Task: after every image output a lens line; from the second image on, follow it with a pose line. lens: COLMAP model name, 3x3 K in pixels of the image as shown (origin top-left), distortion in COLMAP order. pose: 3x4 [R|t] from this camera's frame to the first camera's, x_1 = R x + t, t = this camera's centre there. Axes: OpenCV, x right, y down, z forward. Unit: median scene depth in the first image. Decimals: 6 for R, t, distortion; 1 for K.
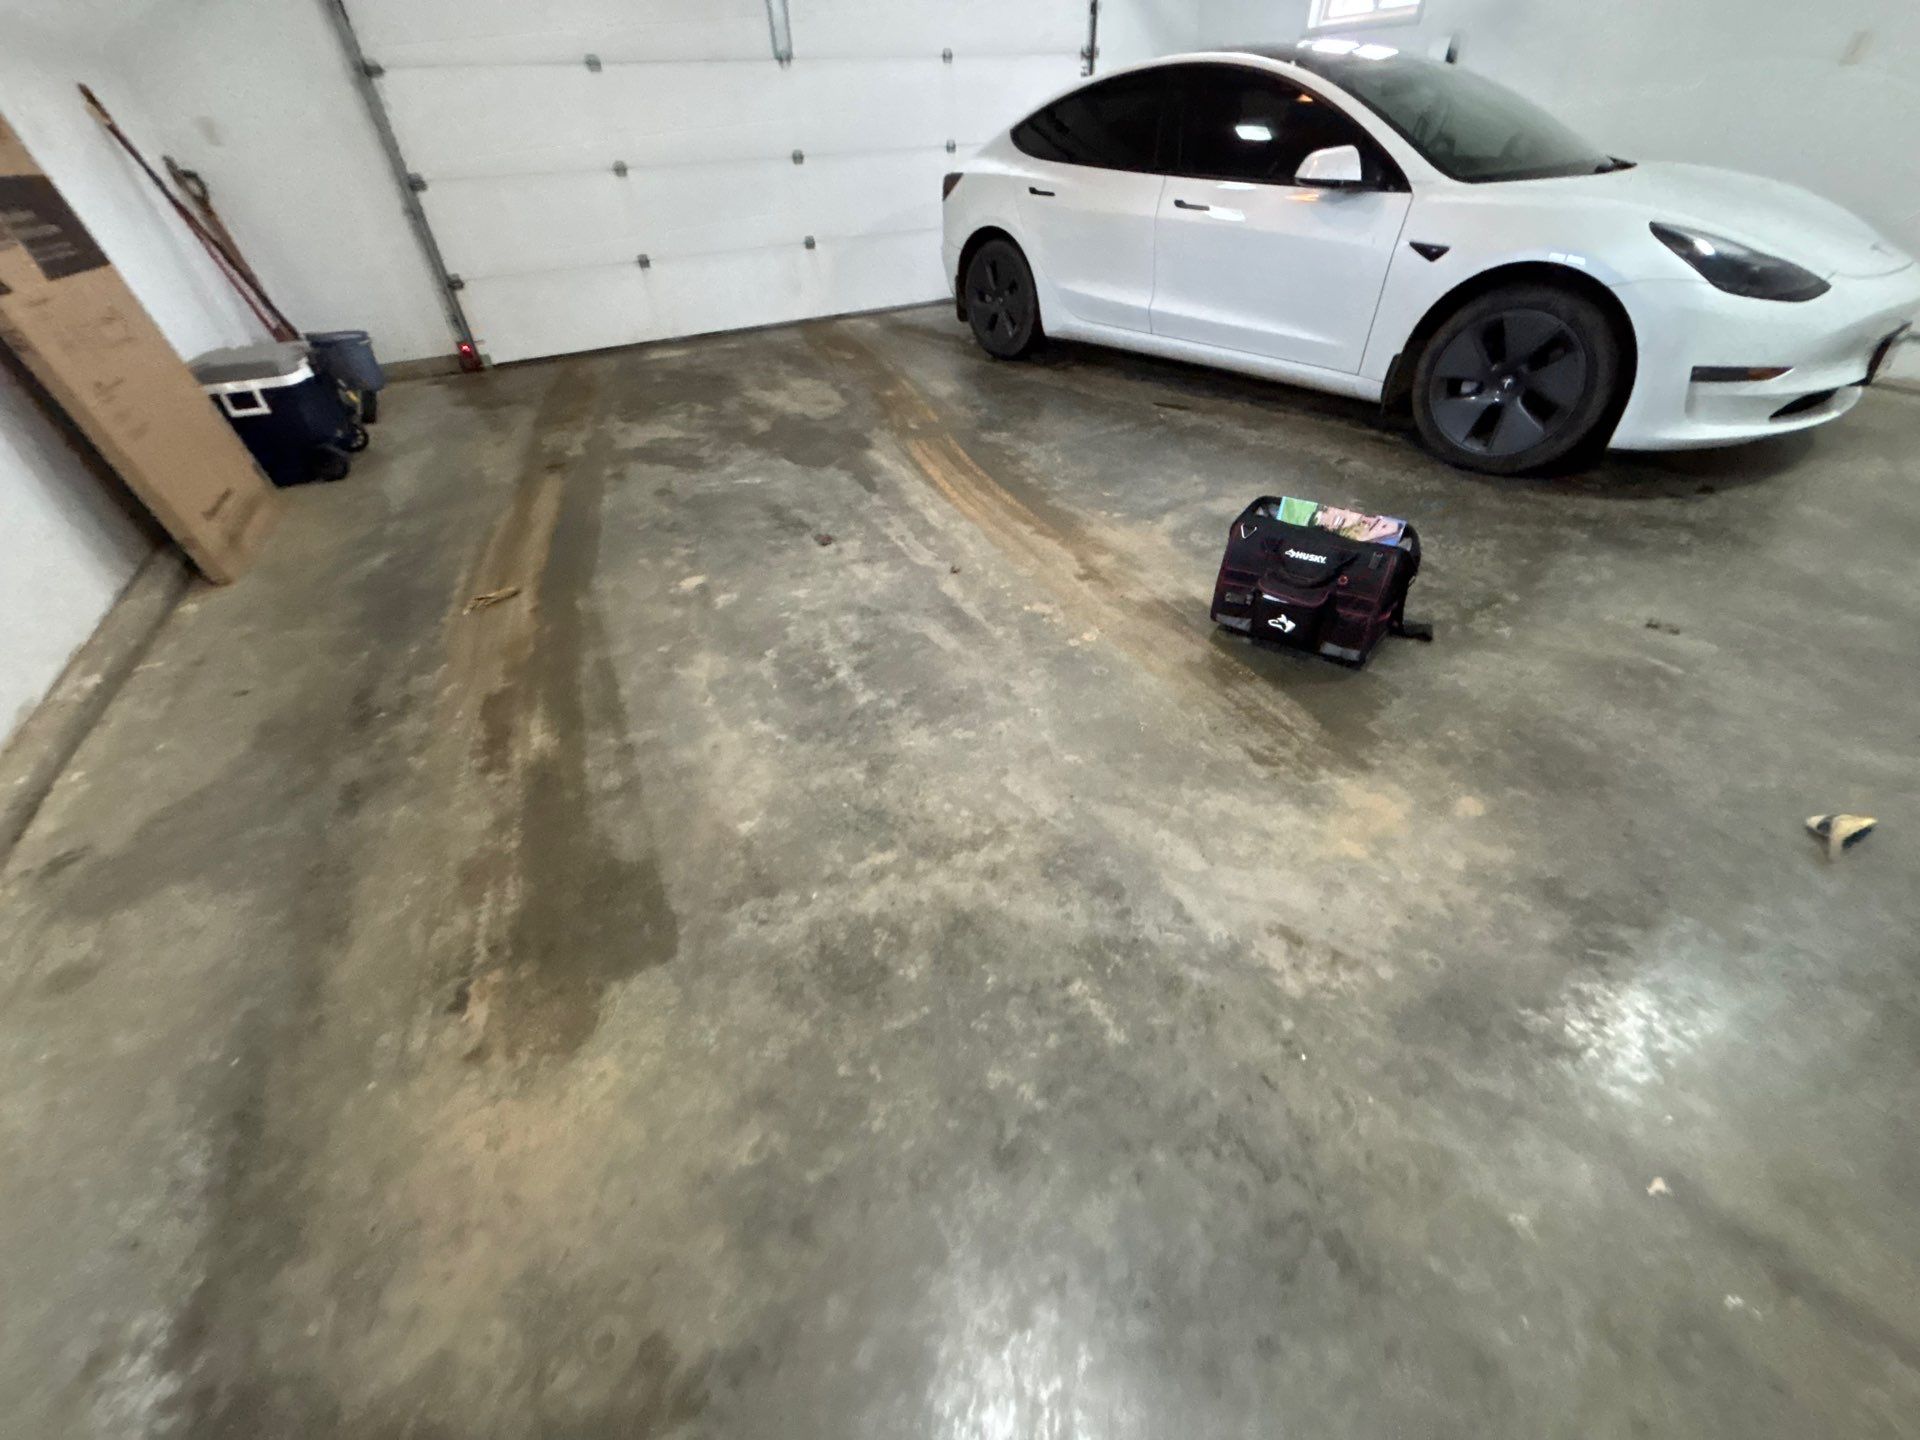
lens RADIAL K [[766.6, 0, 957.8], [0, 766.6, 716.5], [0, 0, 1]] dist [-0.002666, 0.000399]
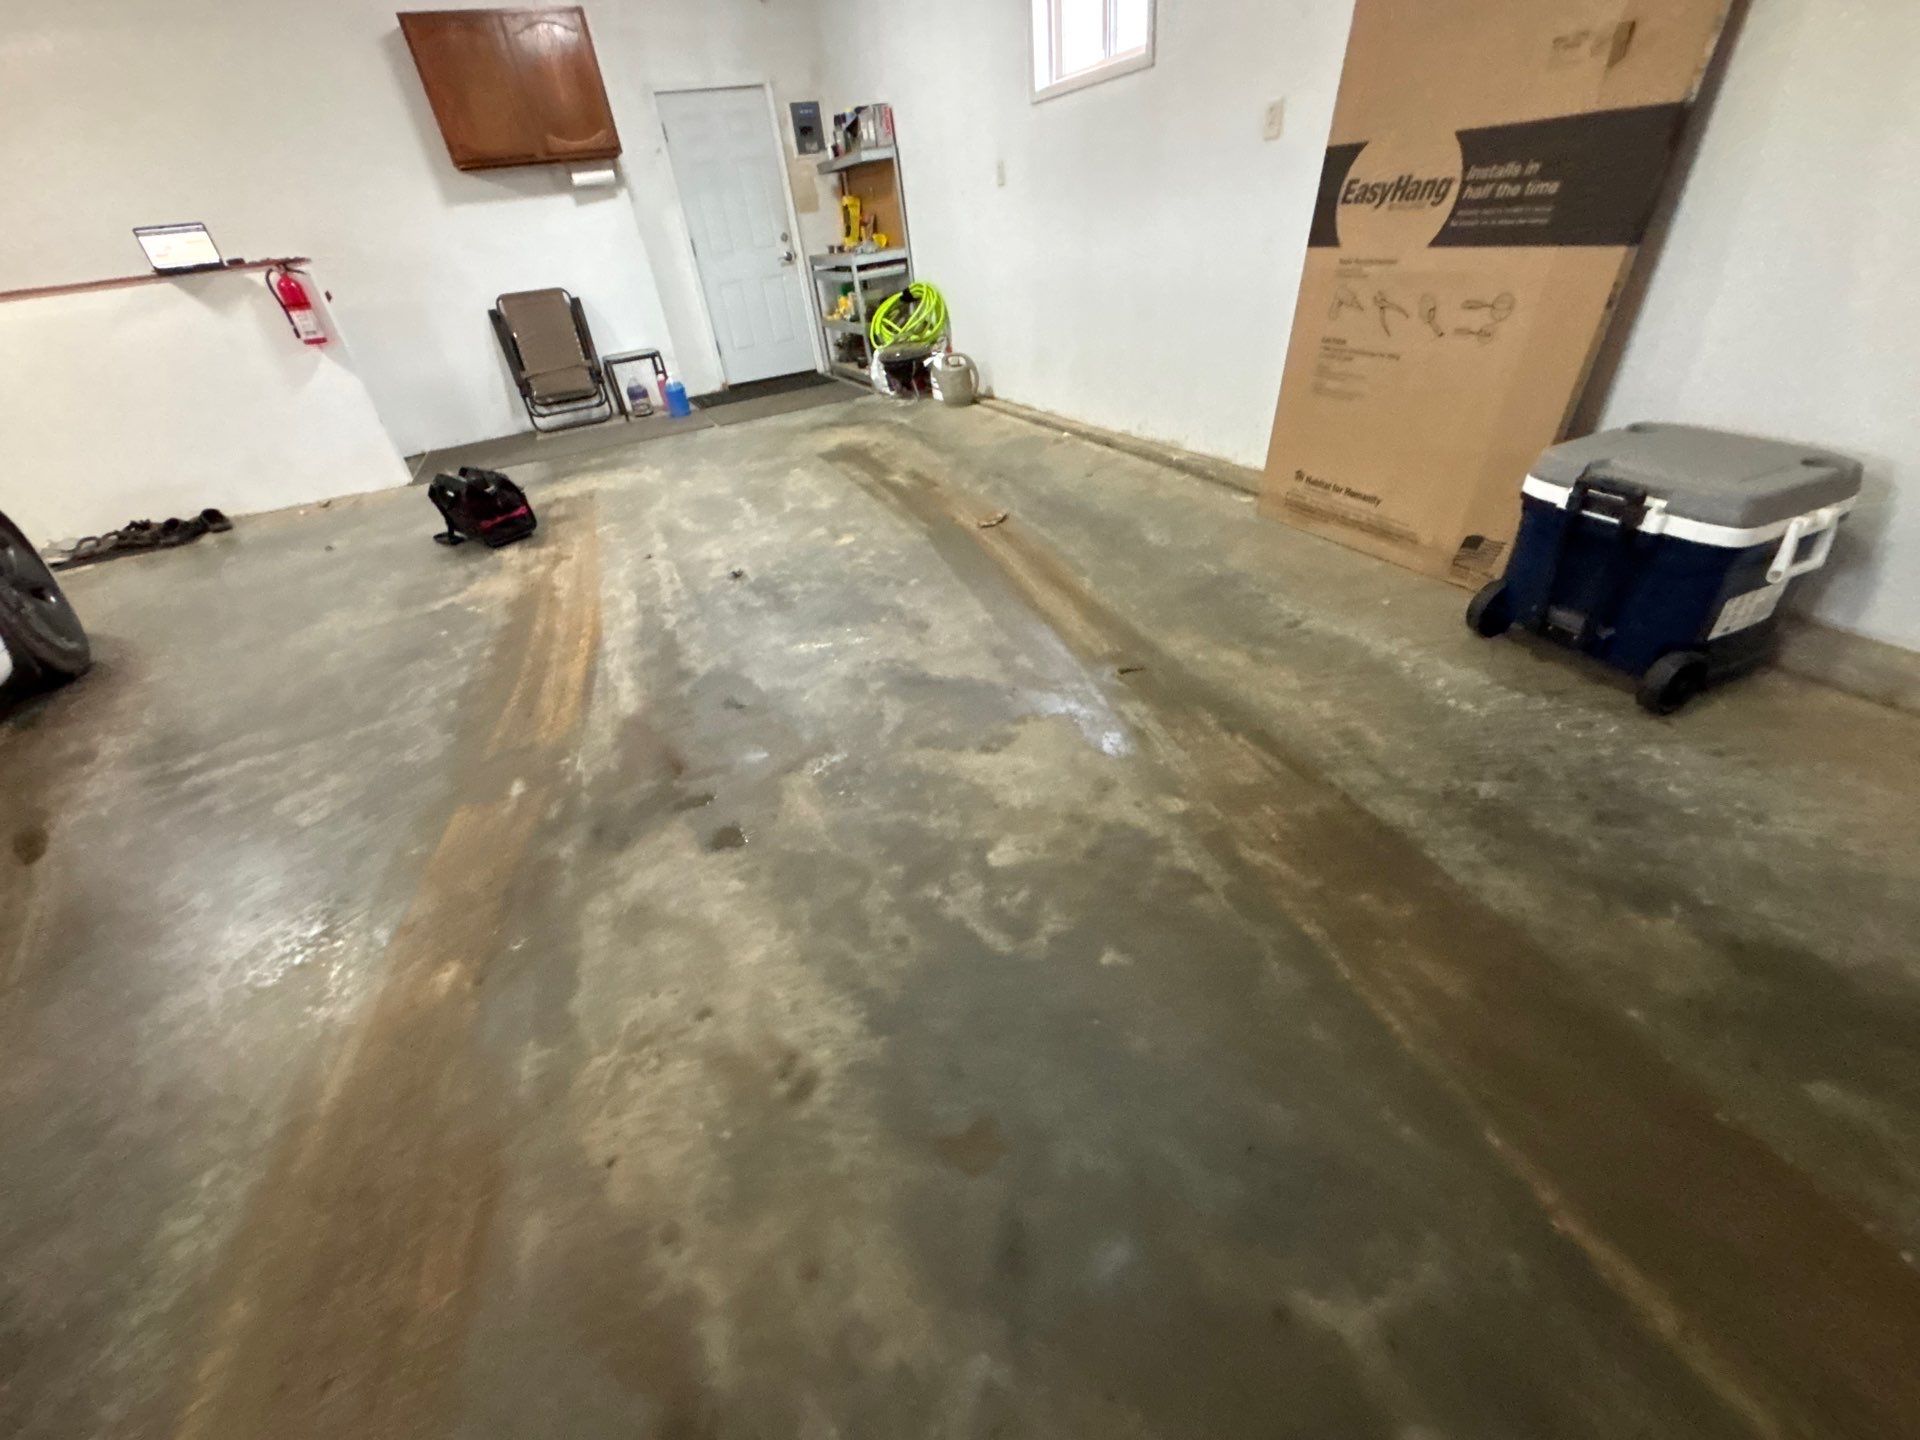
lens RADIAL K [[766.6, 0, 957.9], [0, 766.6, 717.7], [0, 0, 1]] dist [-0.002666, 0.000399]
pose [[-0.989188, 0.112529, 0.094043, -0.626572], [0.124867, 0.309972, 0.942510, -1.289077], [0.076909, 0.944063, -0.320672, 1.728025]]
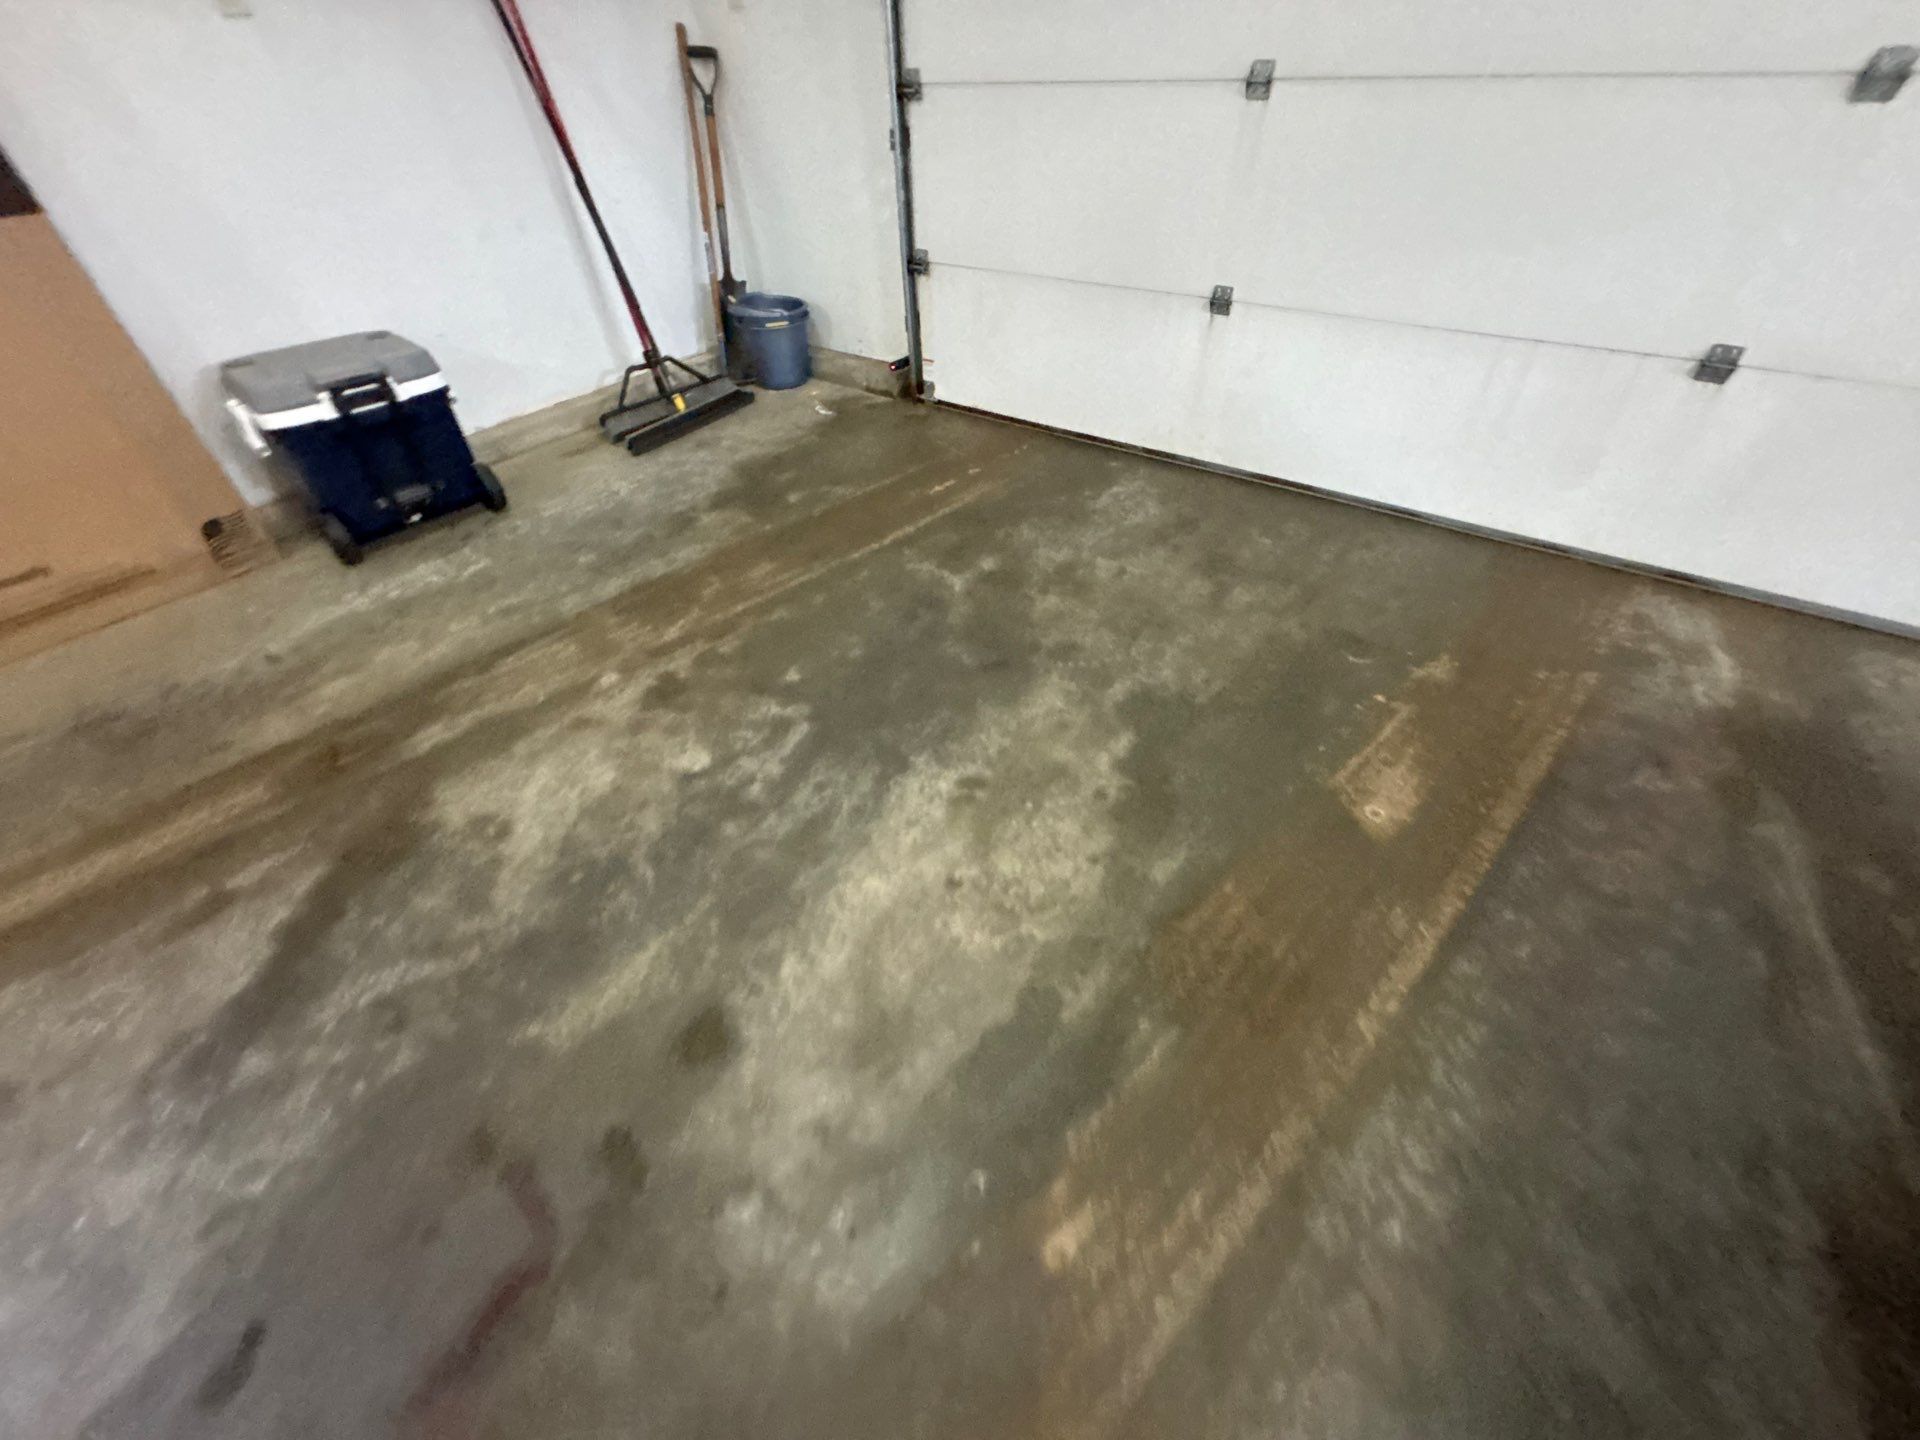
lens RADIAL K [[766.6, 0, 959.6], [0, 766.6, 715.5], [0, 0, 1]] dist [-0.002666, 0.000399]
pose [[0.445834, 0.612028, -0.653188, -0.085086], [-0.538509, 0.766289, 0.350442, -1.020187], [0.715011, 0.195509, 0.671220, 1.348228]]
